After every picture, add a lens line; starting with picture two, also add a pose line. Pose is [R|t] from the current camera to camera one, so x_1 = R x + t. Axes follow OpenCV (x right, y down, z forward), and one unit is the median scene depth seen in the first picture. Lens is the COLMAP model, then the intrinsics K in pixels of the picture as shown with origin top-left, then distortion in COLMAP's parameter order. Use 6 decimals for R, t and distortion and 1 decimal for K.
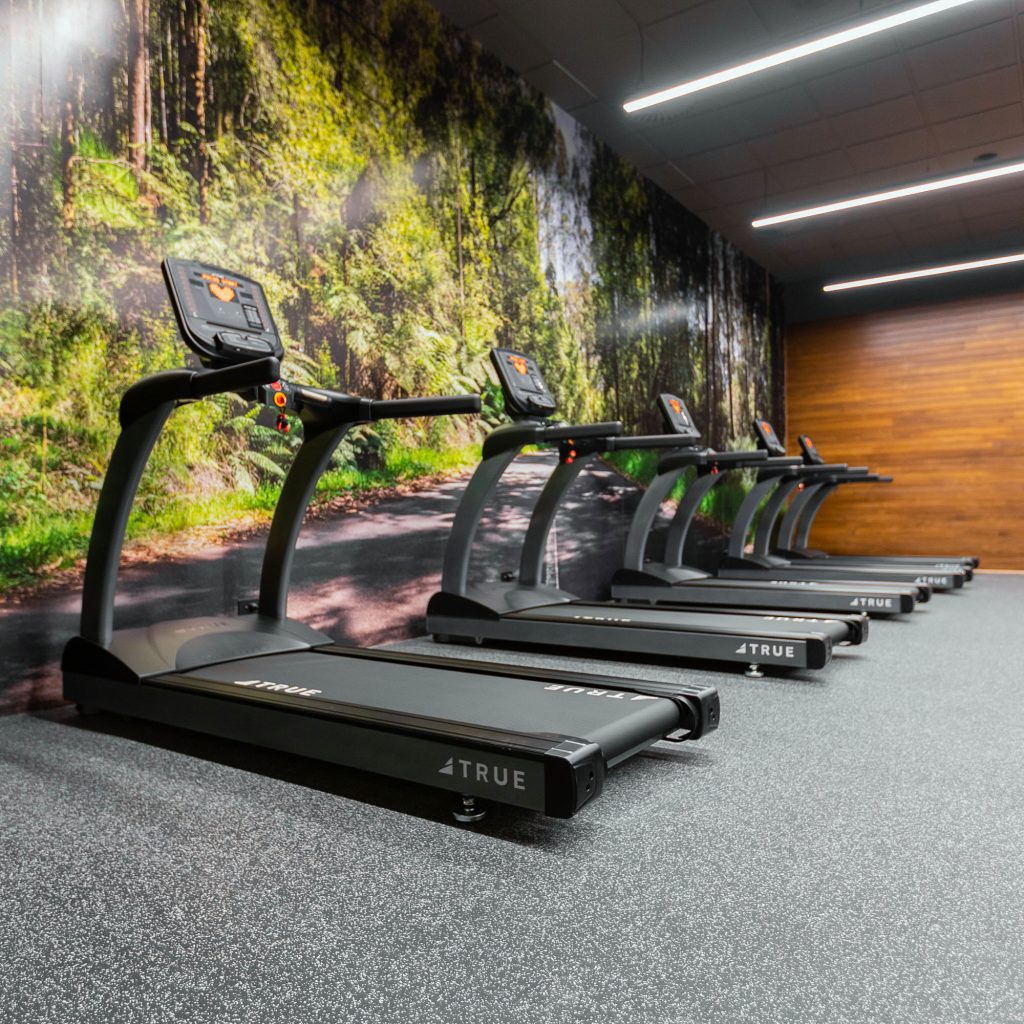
lens RADIAL K [[812.5, 0, 482.9], [0, 812.5, 524.8], [0, 0, 1]] dist [0.007060, -0.023085]
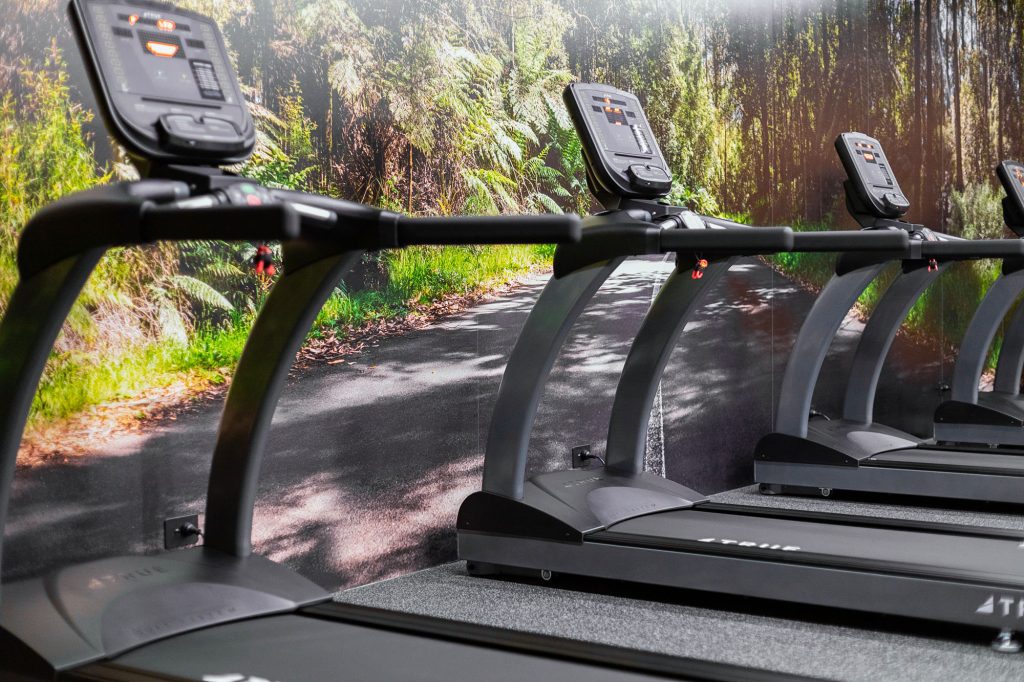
lens RADIAL K [[1495.2, 0, 488.2], [0, 1495.2, 342.6], [0, 0, 1]] dist [0.005376, 0.000000]
pose [[0.999998, 0.002009, 0.000665, -0.047790], [-0.002030, 0.999452, 0.033051, -0.064718], [-0.000599, -0.033052, 0.999453, -0.101801]]
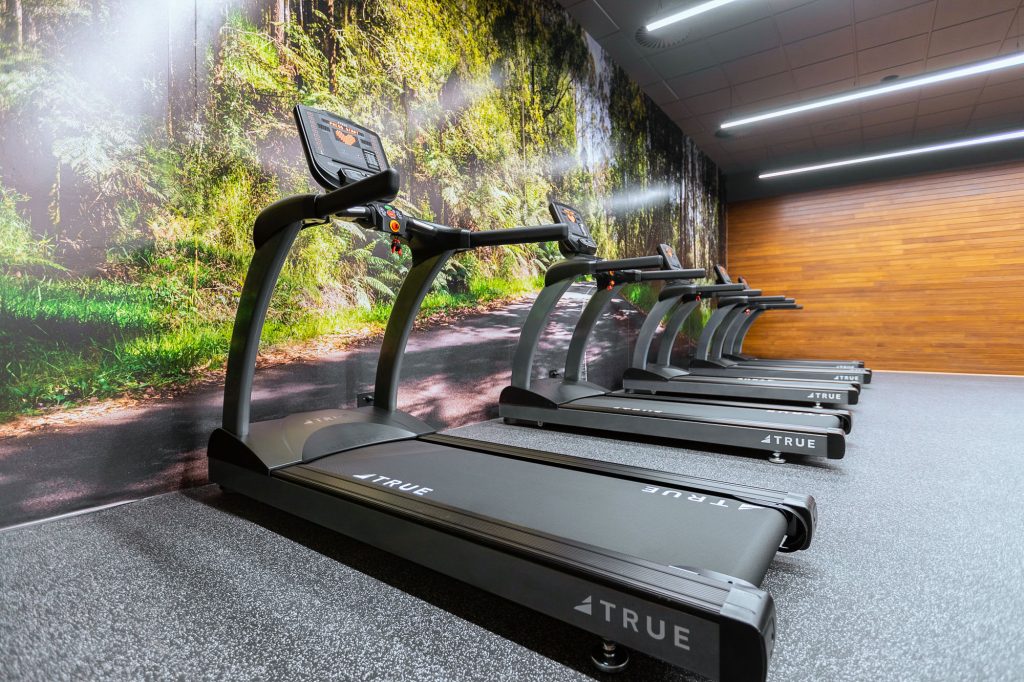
lens RADIAL K [[501.9, 0, 503.7], [0, 501.9, 338.0], [0, 0, 1]] dist [0.002112, -0.001964]
pose [[0.999876, 0.010114, -0.012087, -0.053618], [-0.010048, 0.999934, 0.005513, -0.000450], [0.012142, -0.005391, 0.999912, 0.182224]]
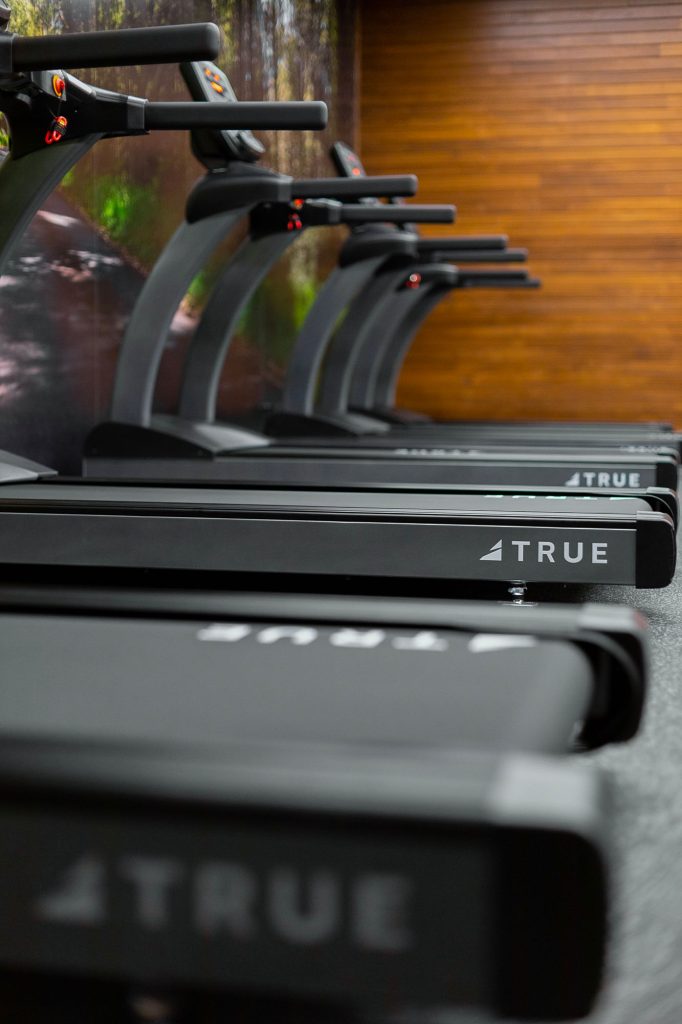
lens RADIAL K [[1509.8, 0, 332.0], [0, 1509.8, 503.5], [0, 0, 1]] dist [-0.004907, 0.000000]
pose [[0.921107, -0.013058, 0.389090, -0.066743], [-0.015189, 0.997471, 0.069434, 0.052788], [-0.389012, -0.069866, 0.918579, 0.206645]]
